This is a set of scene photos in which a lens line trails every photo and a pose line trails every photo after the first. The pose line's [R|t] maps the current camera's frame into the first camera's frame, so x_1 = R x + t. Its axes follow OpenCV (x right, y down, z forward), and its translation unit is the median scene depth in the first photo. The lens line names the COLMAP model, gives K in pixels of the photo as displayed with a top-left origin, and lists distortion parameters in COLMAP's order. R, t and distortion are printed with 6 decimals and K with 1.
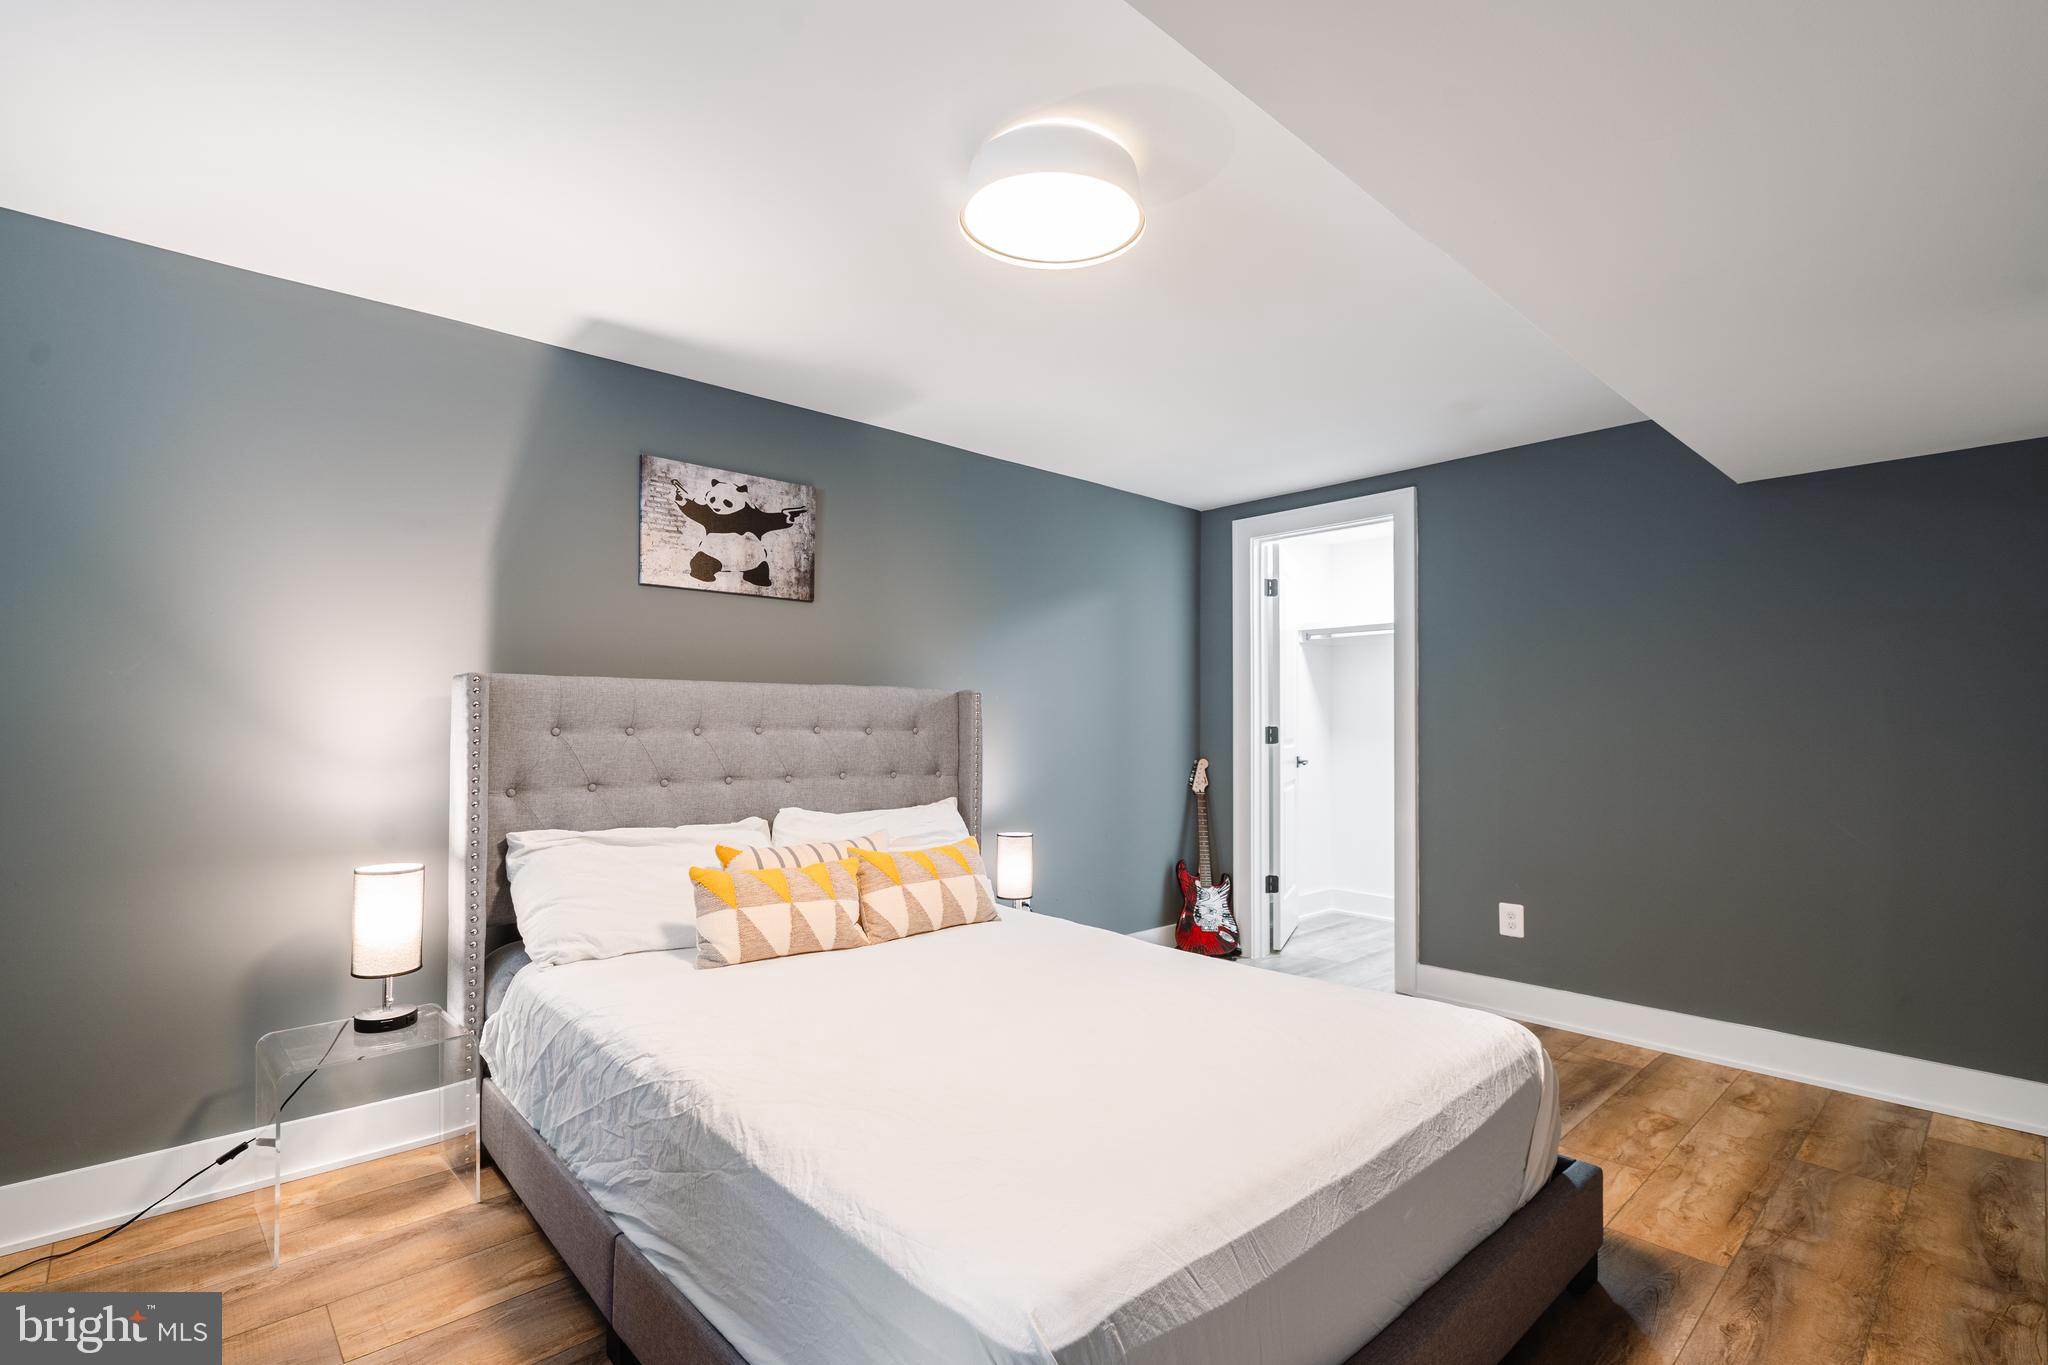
lens RADIAL K [[944.7, 0, 1025.8], [0, 944.7, 715.0], [0, 0, 1]] dist [-0.002928, -0.000078]
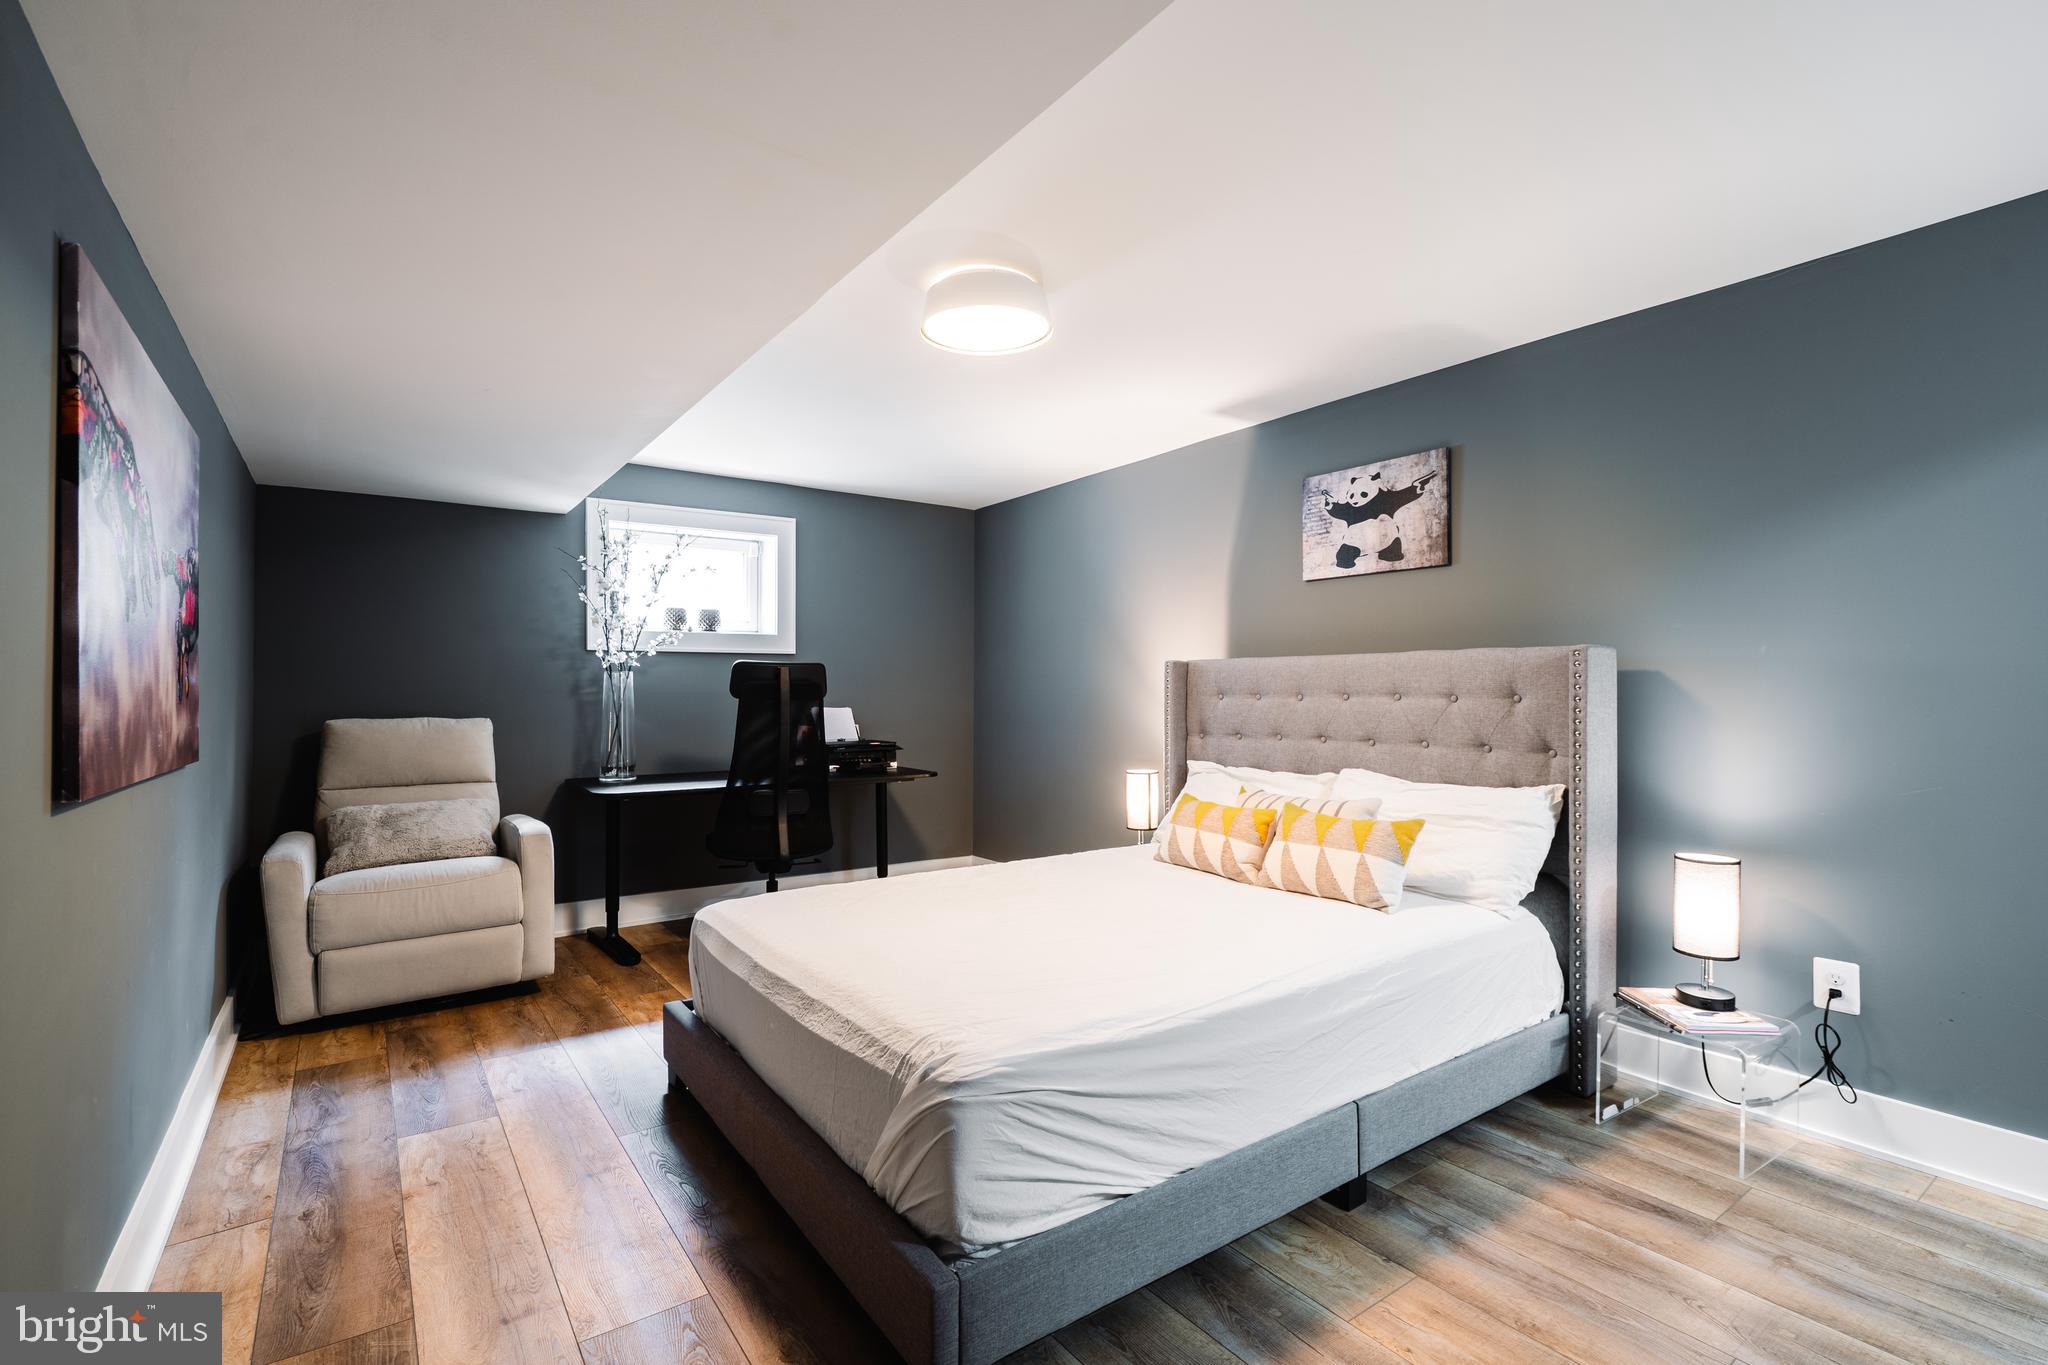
lens RADIAL K [[925.1, 0, 1007.6], [0, 925.1, 688.8], [0, 0, 1]] dist [-0.005685, 0.000334]
pose [[-0.131693, -0.003751, -0.991283, 0.827722], [0.010189, 0.999935, -0.005138, 0.007878], [0.991238, -0.010777, -0.131646, 0.722574]]
